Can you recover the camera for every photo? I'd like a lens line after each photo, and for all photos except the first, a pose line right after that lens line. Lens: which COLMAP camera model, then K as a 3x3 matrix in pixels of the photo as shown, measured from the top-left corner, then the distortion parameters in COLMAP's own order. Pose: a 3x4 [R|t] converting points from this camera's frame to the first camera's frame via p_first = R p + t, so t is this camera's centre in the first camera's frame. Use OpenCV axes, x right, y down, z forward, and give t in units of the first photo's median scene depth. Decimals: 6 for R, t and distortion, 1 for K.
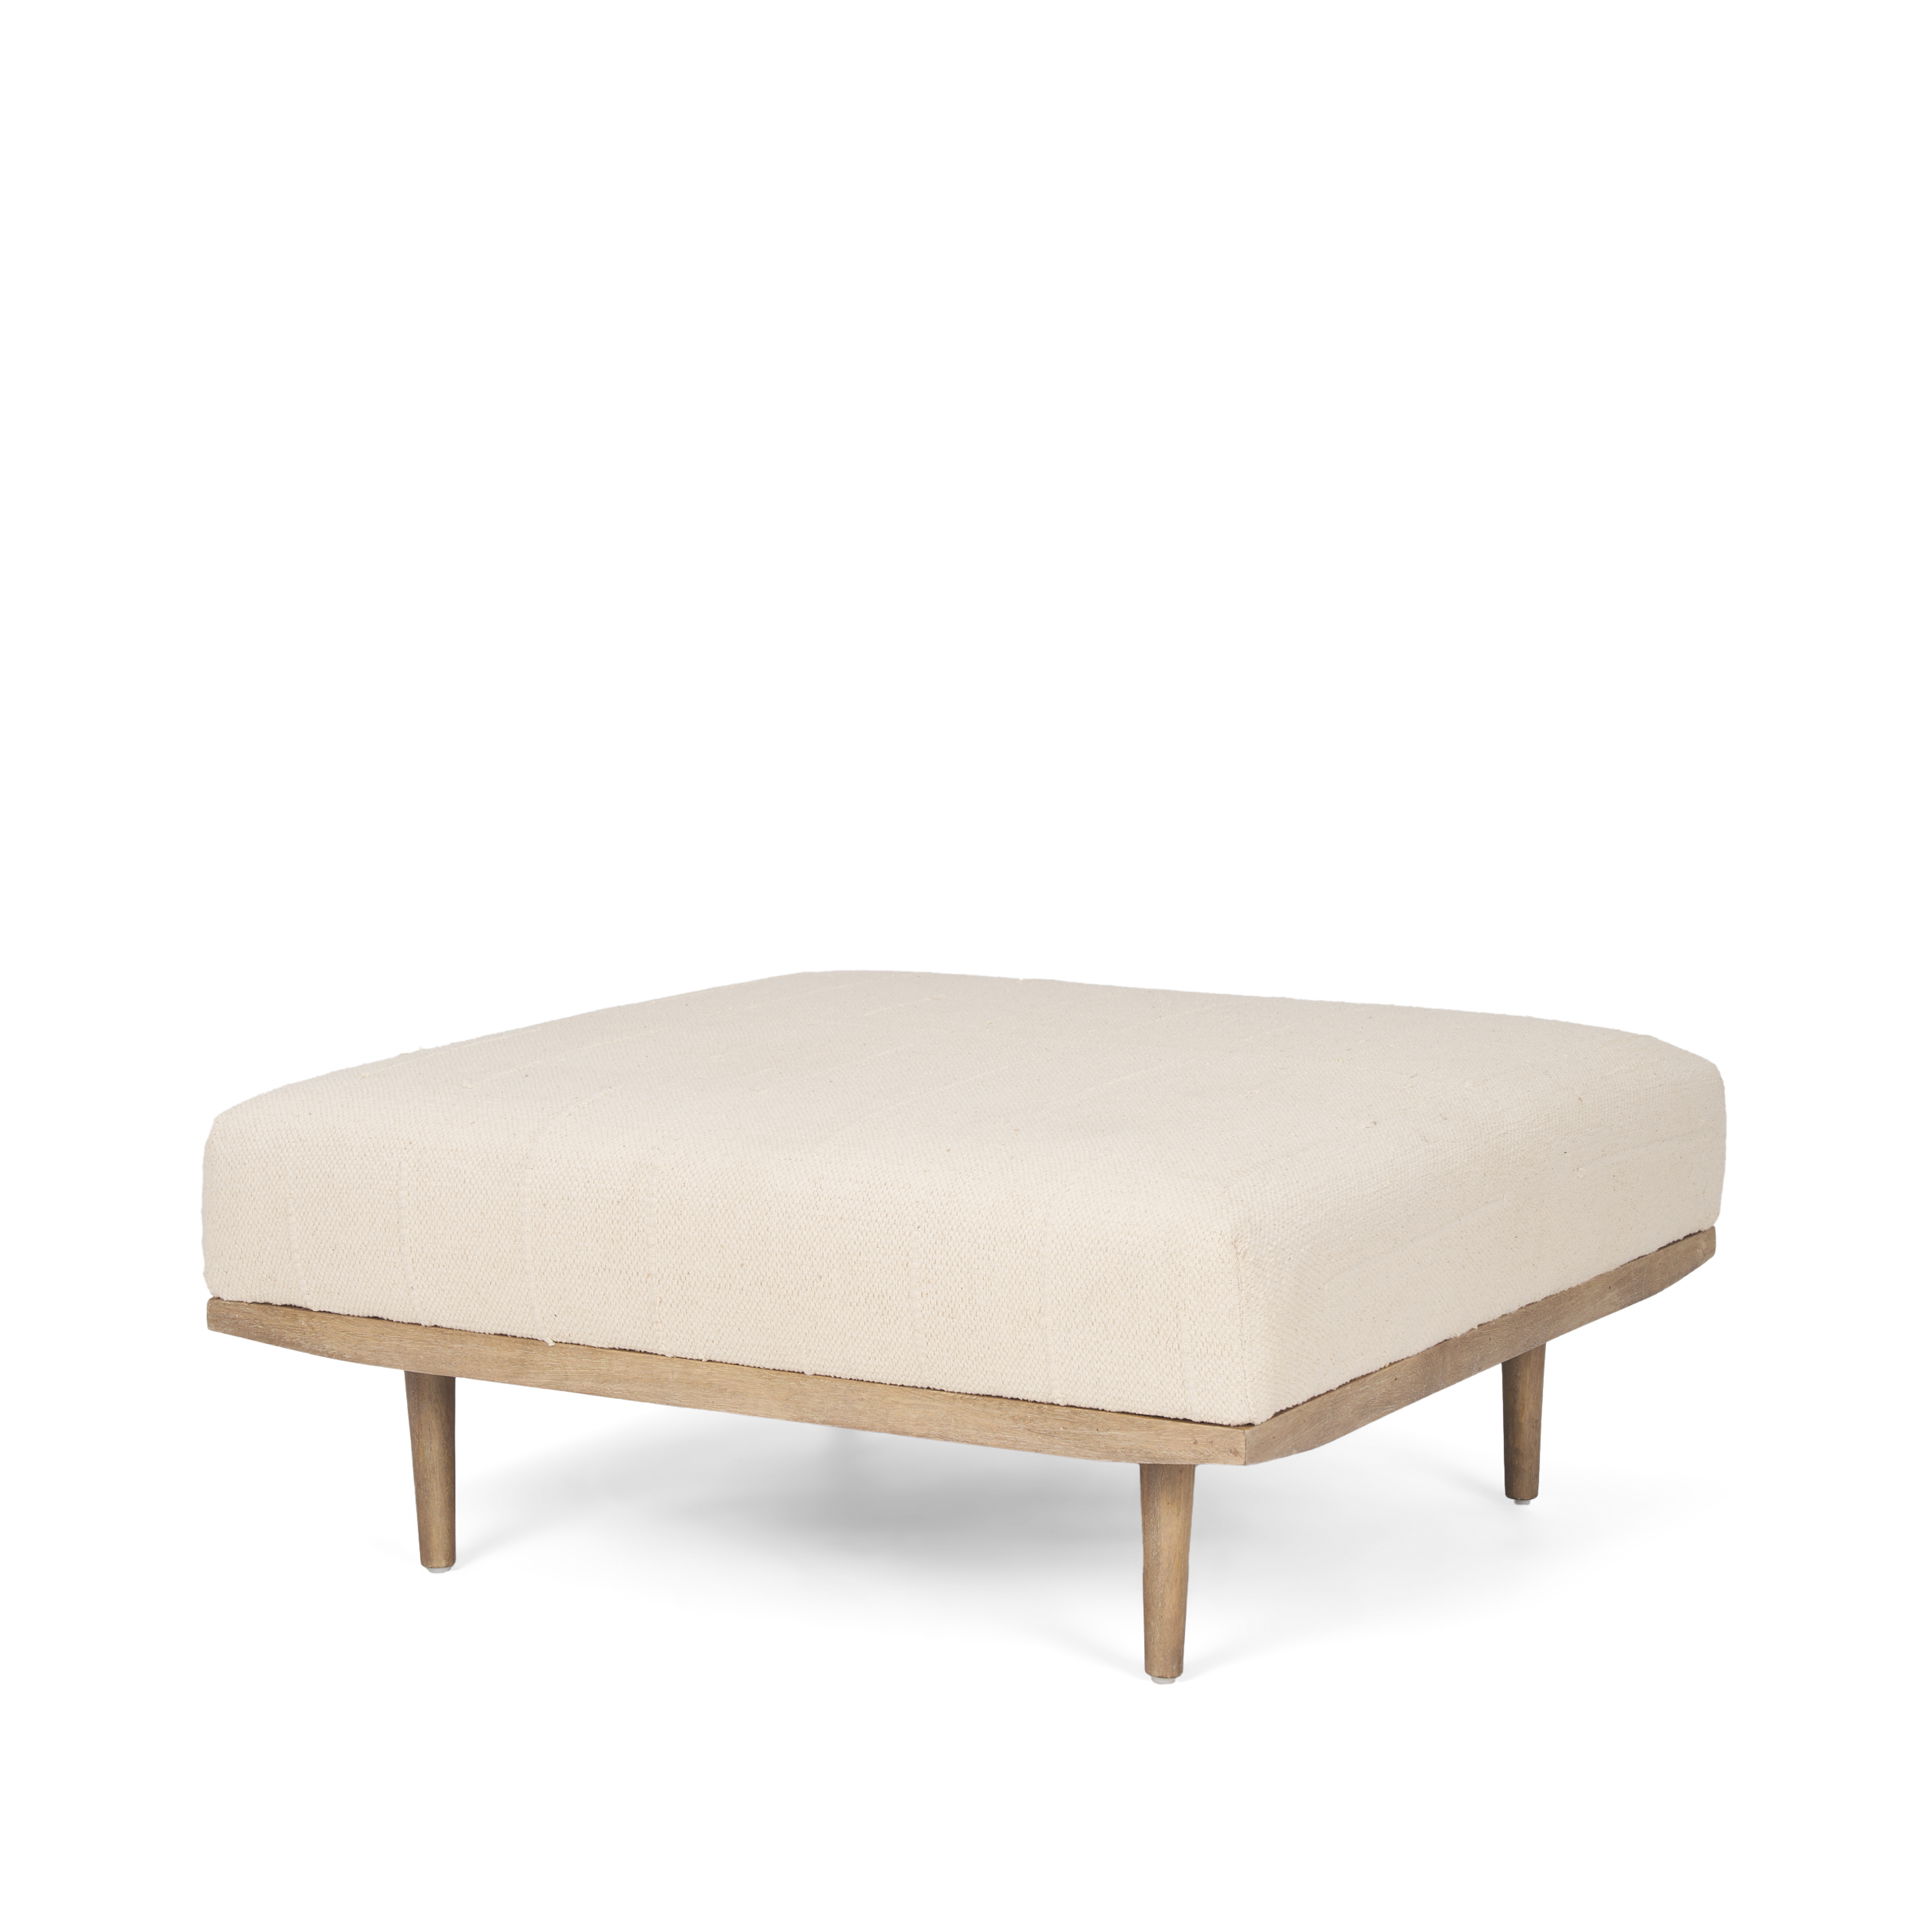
lens RADIAL K [[5198.4, 0, 960.0], [0, 5198.4, 960.0], [0, 0, 1]] dist [-0.047871, -0.244867]
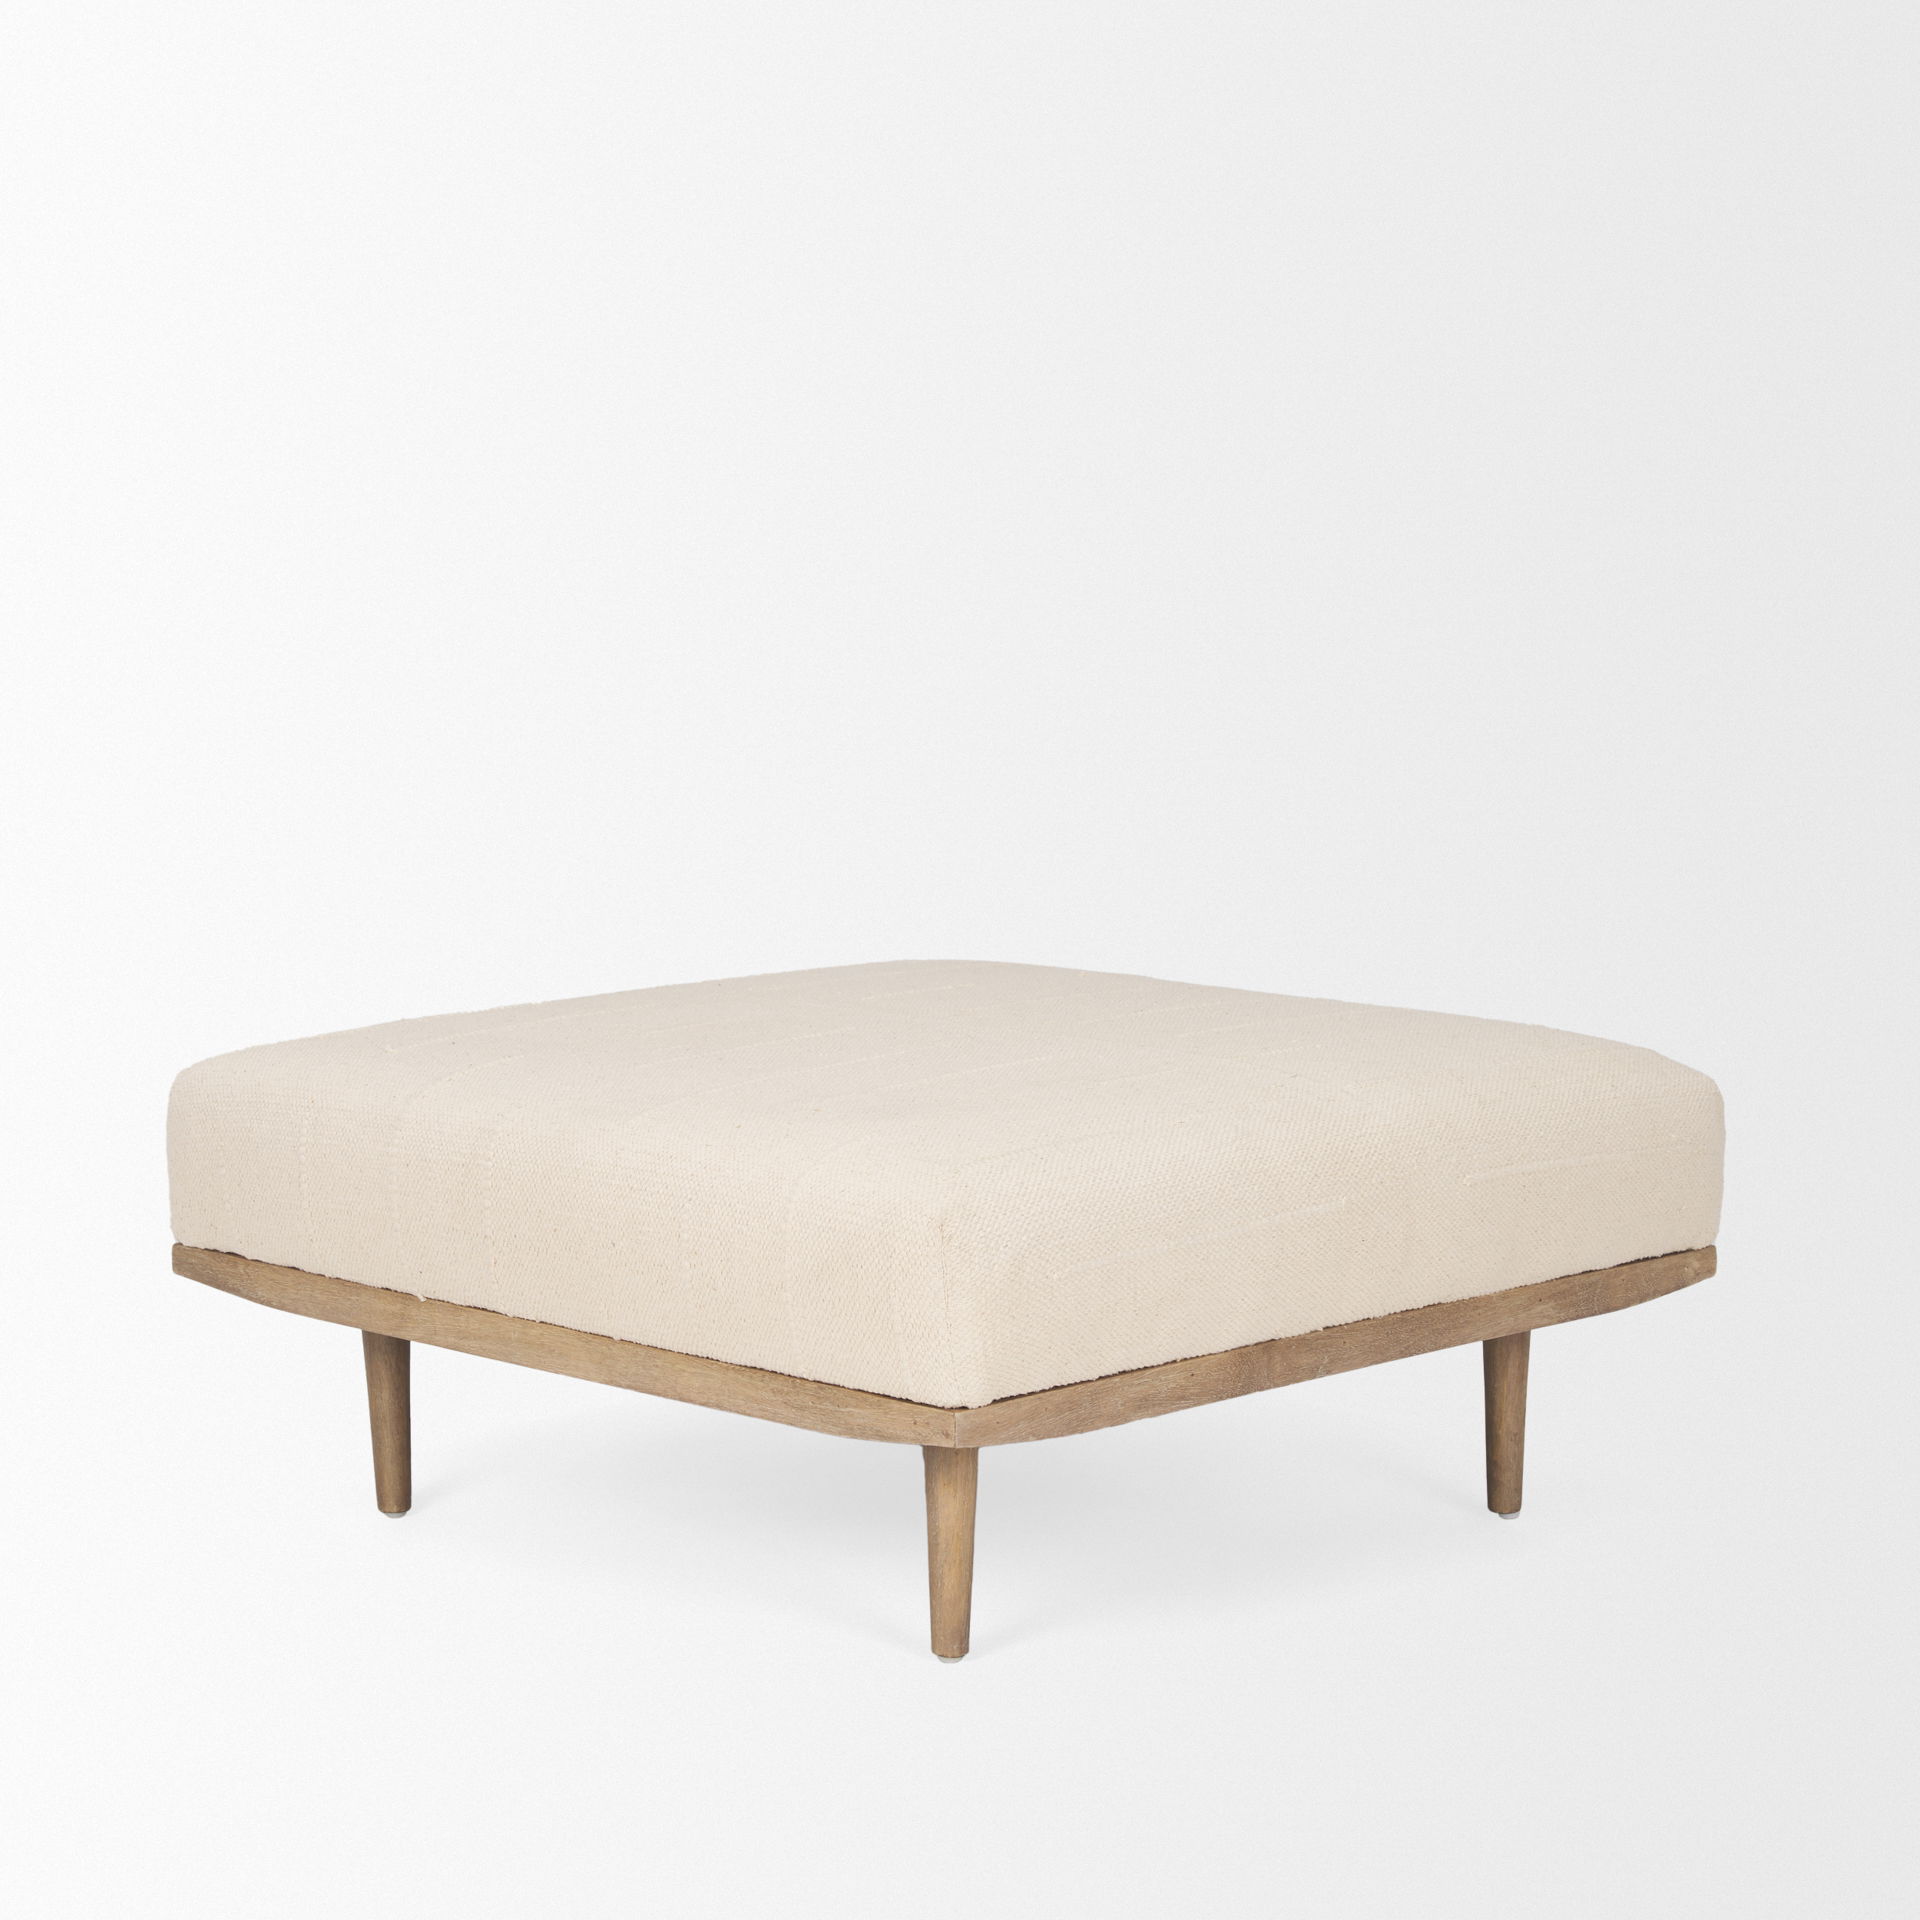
lens RADIAL K [[5198.4, 0, 960.0], [0, 5198.4, 960.0], [0, 0, 1]] dist [-0.047871, -0.244867]
pose [[0.965741, 0.031766, -0.257558, 0.296591], [-0.032508, 0.999471, 0.001375, 0.000911], [0.257465, 0.007044, 0.966262, 0.021295]]
